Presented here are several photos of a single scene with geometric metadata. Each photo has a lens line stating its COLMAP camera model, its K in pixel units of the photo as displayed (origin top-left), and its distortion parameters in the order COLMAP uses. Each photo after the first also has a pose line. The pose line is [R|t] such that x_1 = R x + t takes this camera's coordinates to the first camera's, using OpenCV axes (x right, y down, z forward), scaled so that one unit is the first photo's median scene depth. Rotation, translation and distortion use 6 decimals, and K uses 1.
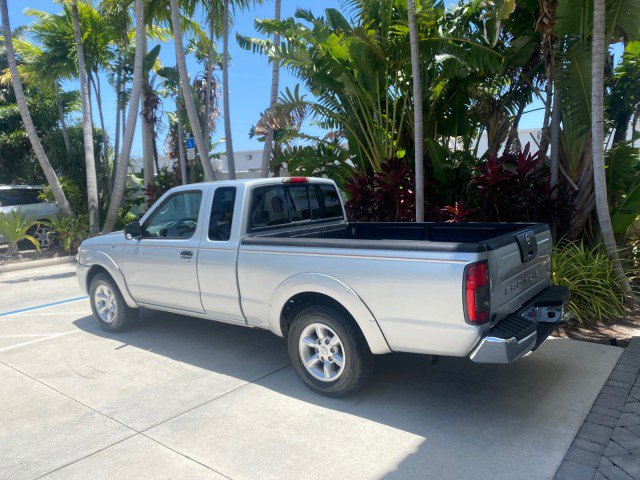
lens RADIAL K [[491.3, 0, 317.0], [0, 491.3, 241.0], [0, 0, 1]] dist [0.031171, -0.037025]
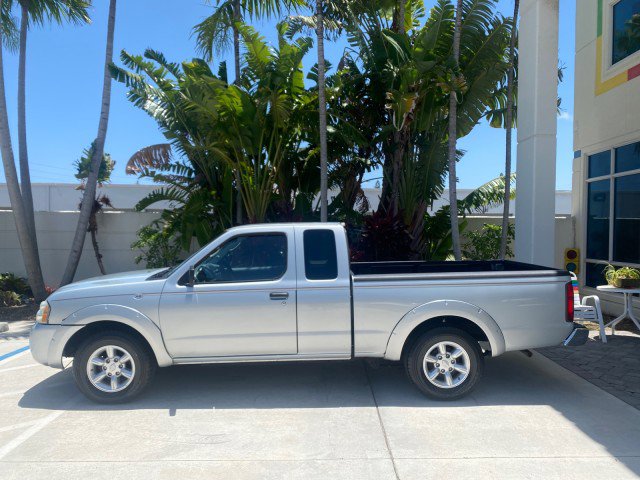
lens RADIAL K [[491.3, 0, 322.4], [0, 491.3, 237.9], [0, 0, 1]] dist [0.031171, -0.037025]
pose [[0.776614, 0.017075, 0.629746, -0.719452], [0.050295, 0.994761, -0.088997, 0.003151], [-0.627966, 0.100789, 0.771686, 0.144942]]
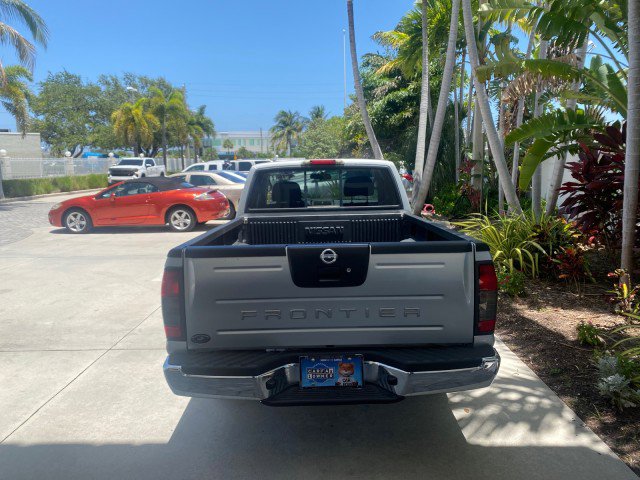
lens RADIAL K [[491.3, 0, 320.9], [0, 491.3, 237.4], [0, 0, 1]] dist [0.031171, -0.037025]
pose [[0.621710, 0.129383, -0.772487, 0.640086], [-0.088774, 0.991547, 0.094626, -0.063954], [0.778200, 0.009747, 0.627940, 0.371746]]
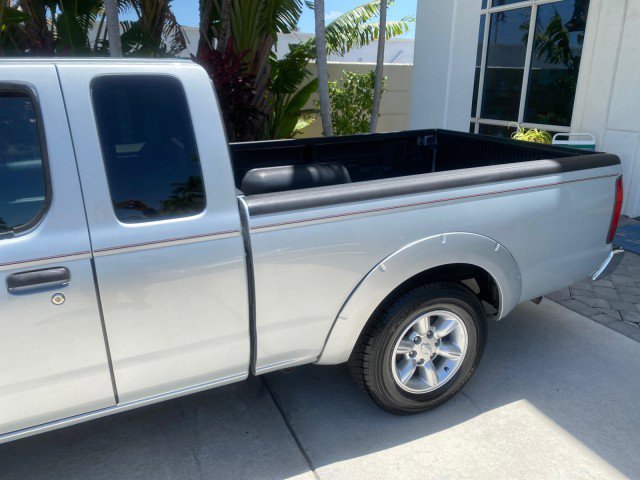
lens RADIAL K [[491.3, 0, 322.3], [0, 491.3, 237.9], [0, 0, 1]] dist [0.031171, -0.037025]
pose [[0.465798, -0.241748, 0.851228, -0.399203], [0.086909, 0.969806, 0.227867, -0.053707], [-0.880613, -0.032161, 0.472744, 0.582047]]
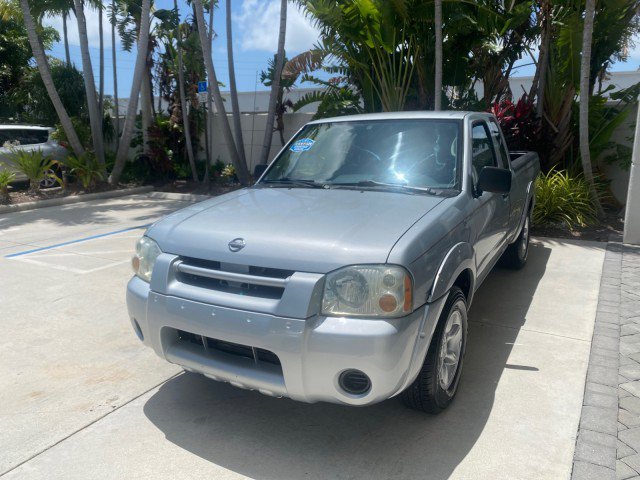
lens RADIAL K [[491.3, 0, 320.6], [0, 491.3, 242.6], [0, 0, 1]] dist [0.031171, -0.037025]
pose [[0.989801, -0.020553, 0.140963, -0.343099], [0.005661, 0.994430, 0.105244, 0.054443], [-0.142341, -0.103372, 0.984405, -0.245278]]
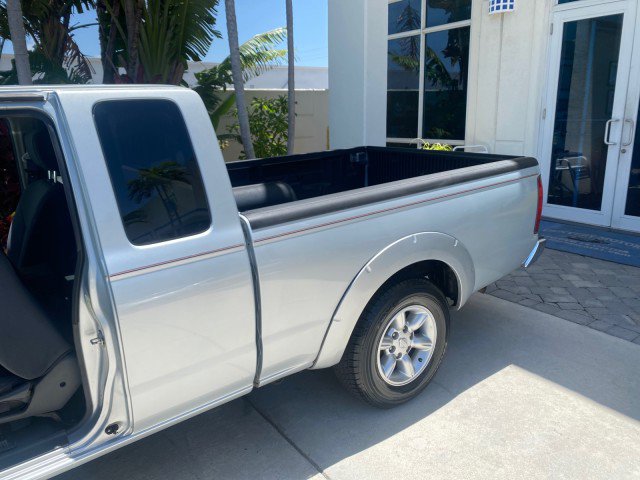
lens RADIAL K [[491.3, 0, 320.3], [0, 491.3, 239.8], [0, 0, 1]] dist [0.031171, -0.037025]
pose [[0.264154, -0.233550, 0.935776, -0.450806], [0.133783, 0.969732, 0.204260, -0.054116], [-0.955157, 0.071235, 0.287404, 0.640235]]
